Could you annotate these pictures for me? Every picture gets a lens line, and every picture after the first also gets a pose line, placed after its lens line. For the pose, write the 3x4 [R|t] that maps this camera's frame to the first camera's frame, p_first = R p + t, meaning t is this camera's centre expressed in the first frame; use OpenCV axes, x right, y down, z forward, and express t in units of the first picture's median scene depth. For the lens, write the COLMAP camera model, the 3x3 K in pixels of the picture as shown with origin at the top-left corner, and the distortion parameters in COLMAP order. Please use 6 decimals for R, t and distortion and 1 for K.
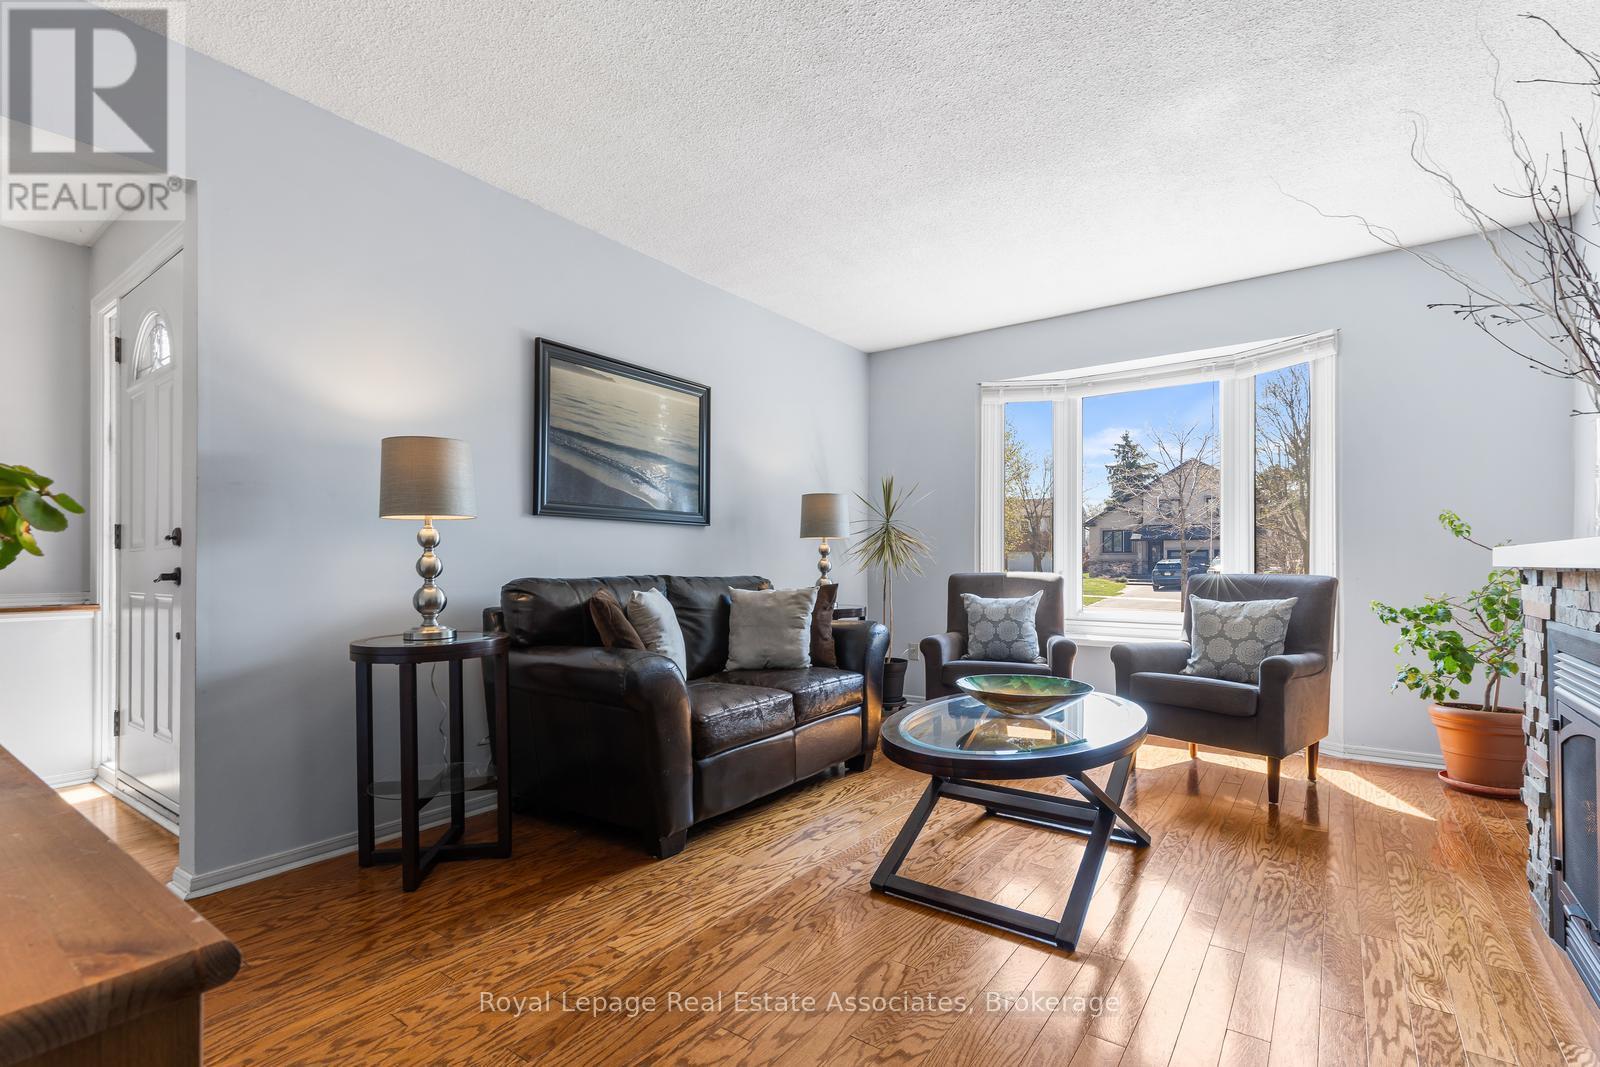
lens RADIAL K [[732.2, 0, 796.5], [0, 732.2, 542.5], [0, 0, 1]] dist [0.002772, -0.000089]
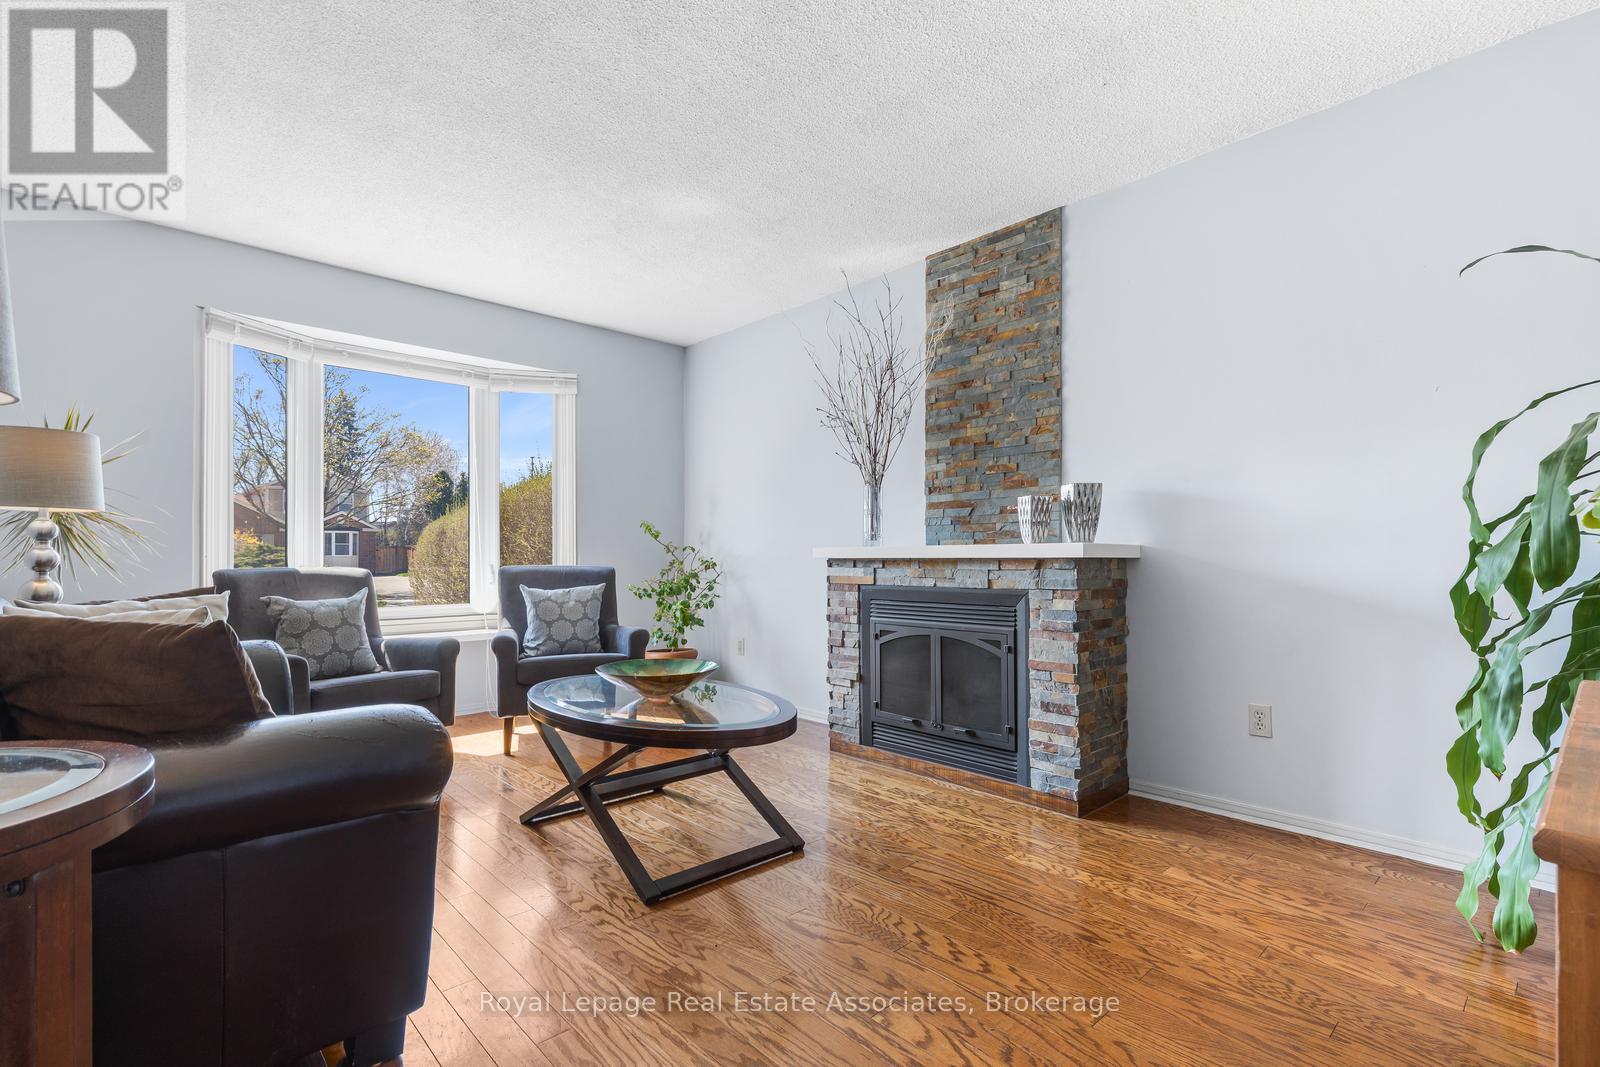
lens RADIAL K [[732.2, 0, 796.5], [0, 732.2, 542.5], [0, 0, 1]] dist [0.002772, -0.000089]
pose [[0.203816, 0.022119, 0.978759, -0.488996], [-0.026929, 0.999493, -0.016980, 0.016136], [-0.978639, -0.022896, 0.204308, 0.401173]]
